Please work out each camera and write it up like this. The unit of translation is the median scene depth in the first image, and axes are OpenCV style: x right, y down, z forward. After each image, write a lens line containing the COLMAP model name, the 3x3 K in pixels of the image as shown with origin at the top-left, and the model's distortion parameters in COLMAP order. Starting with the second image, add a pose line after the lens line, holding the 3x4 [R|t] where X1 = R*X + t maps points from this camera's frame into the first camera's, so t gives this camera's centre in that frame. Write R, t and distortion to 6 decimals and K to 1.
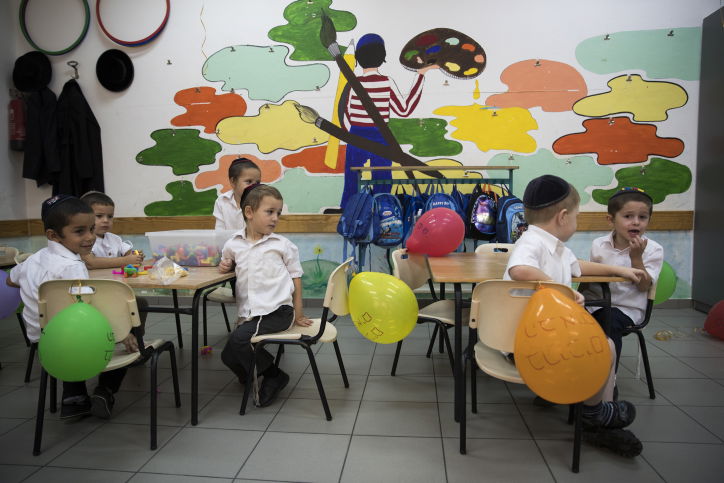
lens RADIAL K [[493.2, 0, 362.3], [0, 493.2, 247.3], [0, 0, 1]] dist [-0.102659, 0.072400]
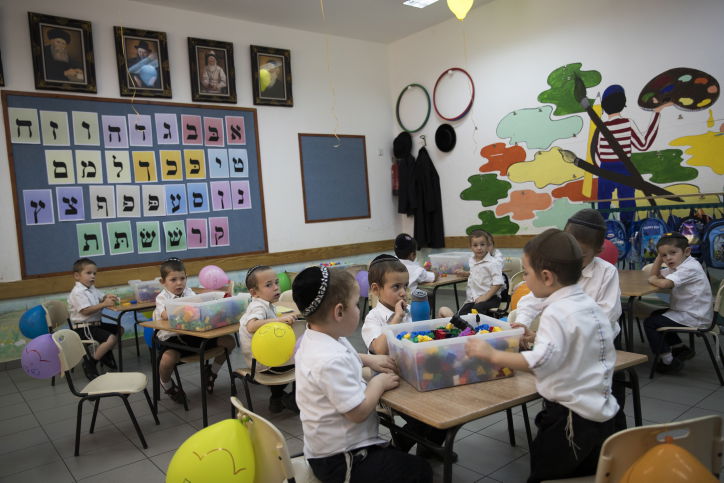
lens RADIAL K [[558.5, 0, 359.8], [0, 558.5, 244.9], [0, 0, 1]] dist [-0.048217, 0.059774]
pose [[0.704473, -0.002794, -0.709726, 0.555474], [0.008029, 0.999960, 0.004033, -0.050448], [0.709686, -0.008540, 0.704467, -0.434280]]
